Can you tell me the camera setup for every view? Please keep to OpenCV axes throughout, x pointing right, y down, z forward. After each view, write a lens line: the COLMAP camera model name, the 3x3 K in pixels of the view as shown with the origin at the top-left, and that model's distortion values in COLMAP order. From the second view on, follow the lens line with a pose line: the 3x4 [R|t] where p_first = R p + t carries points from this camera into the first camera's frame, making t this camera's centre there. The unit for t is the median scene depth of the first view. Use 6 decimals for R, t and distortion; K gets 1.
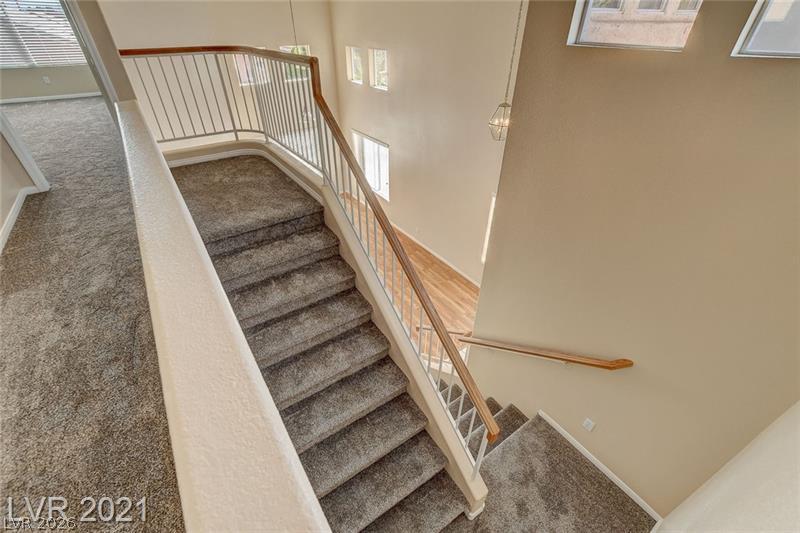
lens RADIAL K [[354.6, 0, 398.6], [0, 354.6, 270.9], [0, 0, 1]] dist [-0.010870, 0.002388]
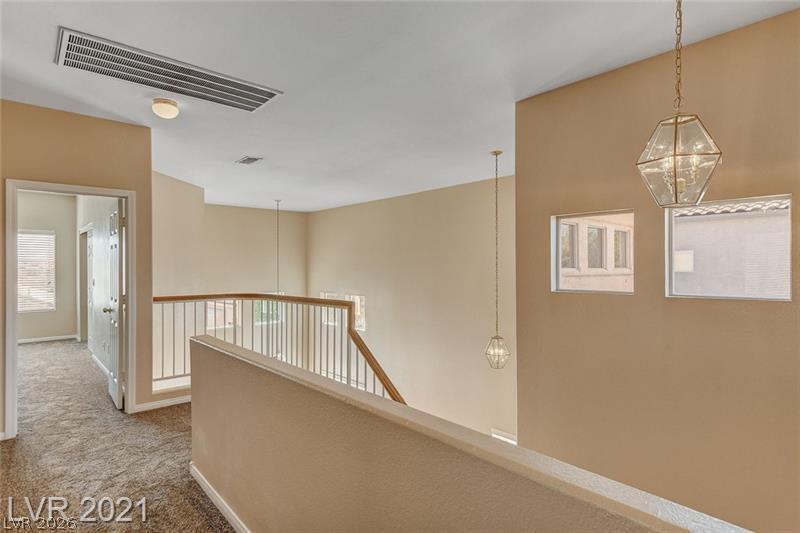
lens RADIAL K [[422.8, 0, 402.8], [0, 422.8, 260.4], [0, 0, 1]] dist [0.013190, 0.003183]
pose [[0.992301, 0.001782, 0.123834, -0.165770], [0.072585, 0.801795, -0.593175, 0.107500], [-0.100346, 0.597596, 0.795493, -0.177826]]
